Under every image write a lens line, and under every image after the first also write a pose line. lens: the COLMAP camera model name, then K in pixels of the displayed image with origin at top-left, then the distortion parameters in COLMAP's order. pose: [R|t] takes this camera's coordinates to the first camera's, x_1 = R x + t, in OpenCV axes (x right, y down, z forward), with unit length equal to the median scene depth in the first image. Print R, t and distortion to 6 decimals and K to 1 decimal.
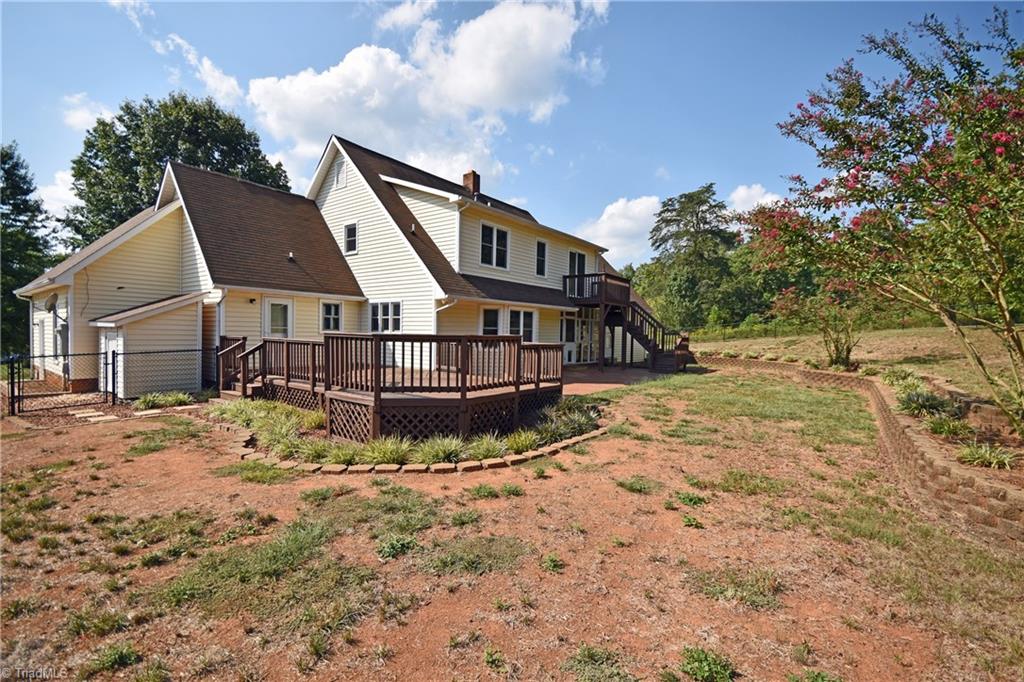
lens RADIAL K [[449.4, 0, 512.6], [0, 449.4, 347.9], [0, 0, 1]] dist [0.026454, -0.019553]
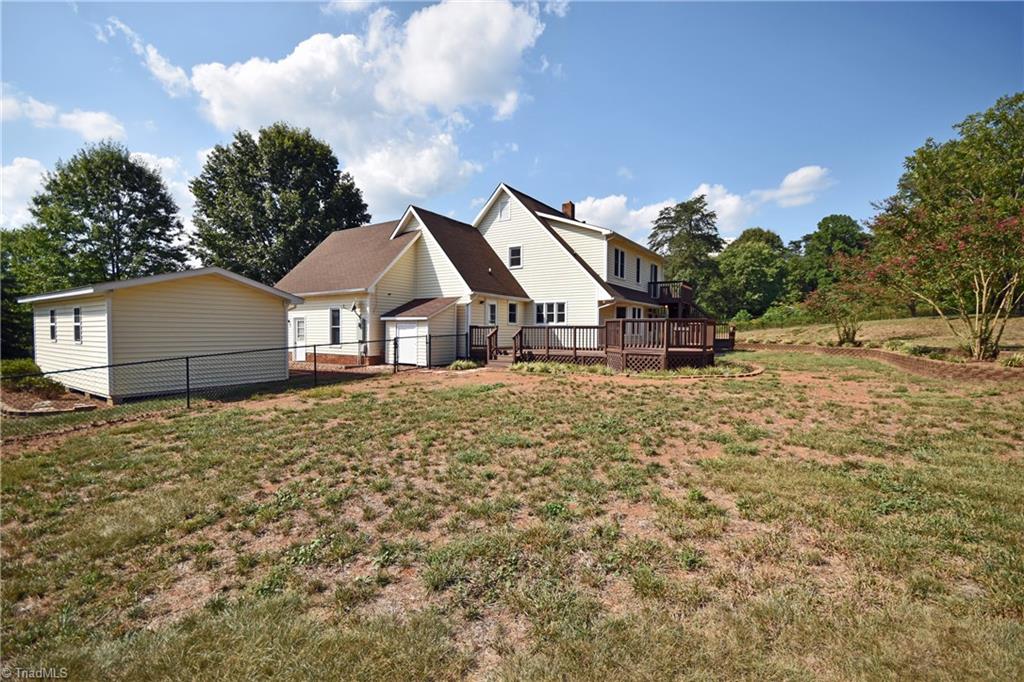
lens RADIAL K [[451.0, 0, 512.9], [0, 451.0, 346.5], [0, 0, 1]] dist [0.001442, 0.000118]
pose [[0.997915, -0.013347, 0.063154, -0.457165], [0.013388, 0.999910, -0.000229, 0.034463], [-0.063145, 0.001074, 0.998004, -0.390832]]
